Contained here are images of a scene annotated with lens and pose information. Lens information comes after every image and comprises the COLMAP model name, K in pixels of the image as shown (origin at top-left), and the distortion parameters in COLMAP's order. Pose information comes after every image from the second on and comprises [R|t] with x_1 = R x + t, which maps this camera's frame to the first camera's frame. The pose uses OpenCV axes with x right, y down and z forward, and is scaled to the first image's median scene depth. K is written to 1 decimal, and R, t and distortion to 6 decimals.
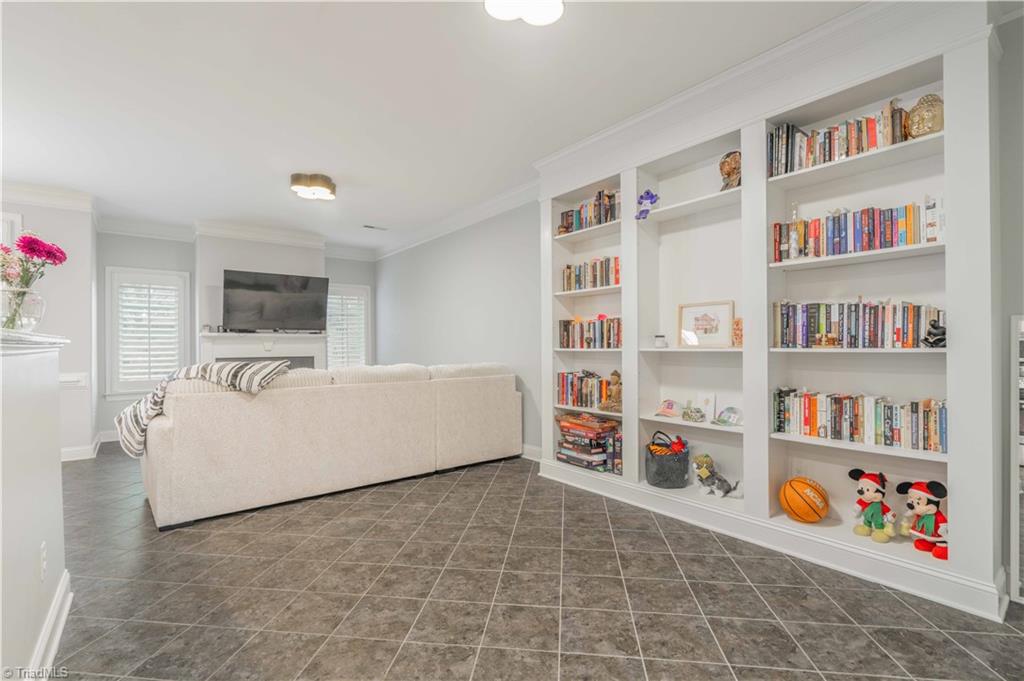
lens RADIAL K [[463.8, 0, 484.1], [0, 463.8, 351.9], [0, 0, 1]] dist [-0.030930, -0.000156]
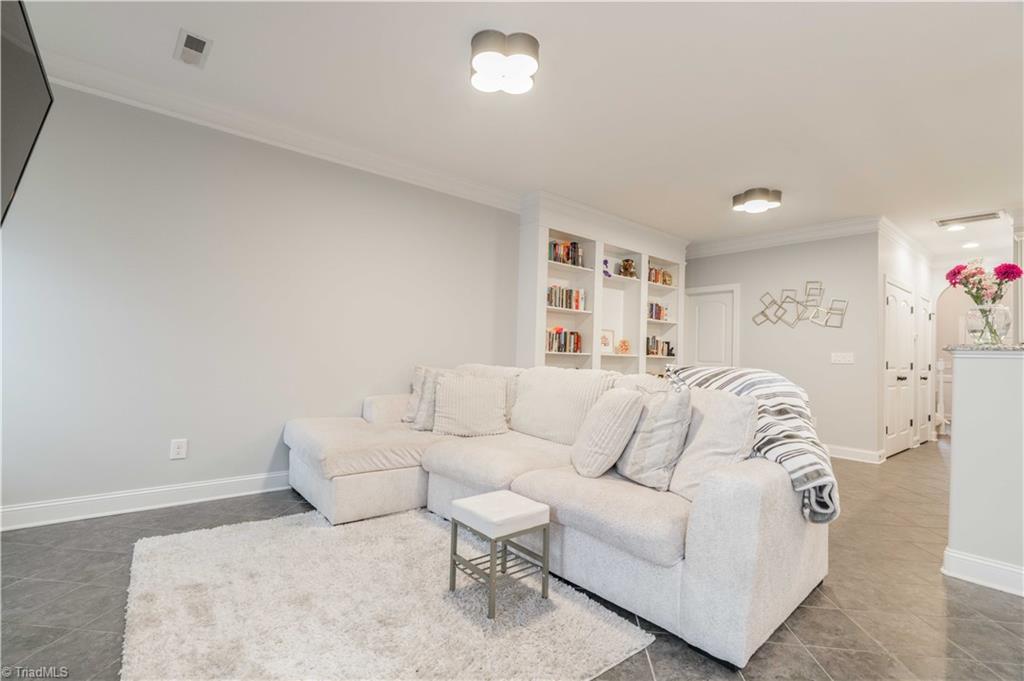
lens RADIAL K [[459.8, 0, 512.0], [0, 459.8, 340.5], [0, 0, 1]] dist [0.000397, 0.000044]
pose [[-0.053985, 0.040876, 0.997705, -1.090875], [-0.015242, 0.999012, -0.041754, 0.017158], [-0.998425, -0.017461, -0.053308, 1.194370]]
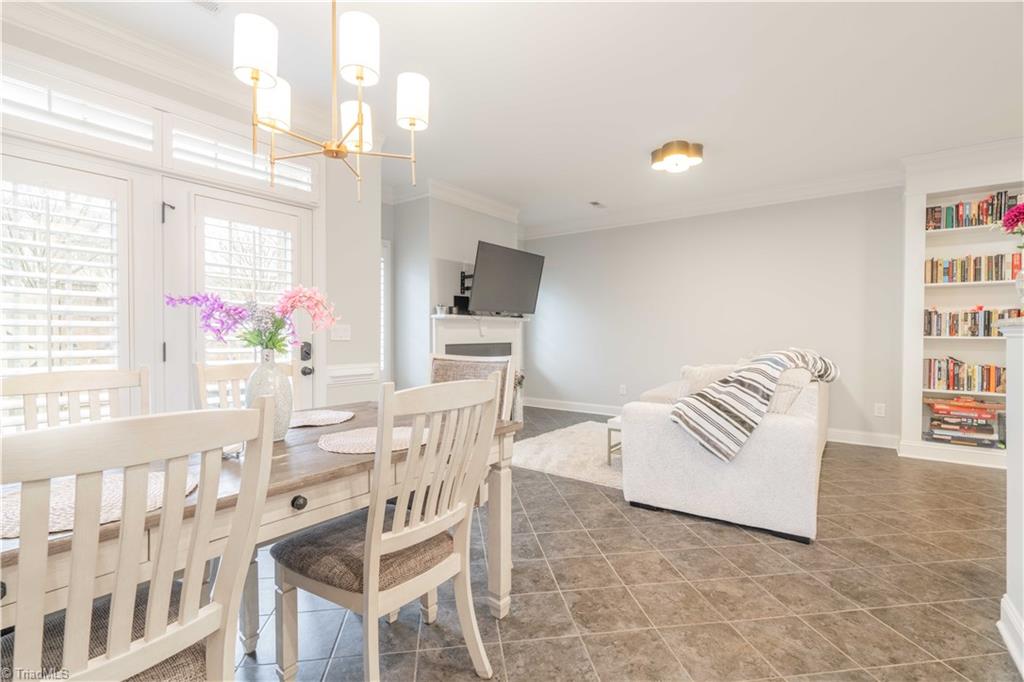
lens RADIAL K [[463.8, 0, 484.1], [0, 463.8, 352.4], [0, 0, 1]] dist [-0.030930, -0.000156]
pose [[0.972137, -0.000729, 0.234411, -1.112883], [-0.005246, 0.999677, 0.024867, 0.009623], [-0.234353, -0.025404, 0.971820, 0.244390]]
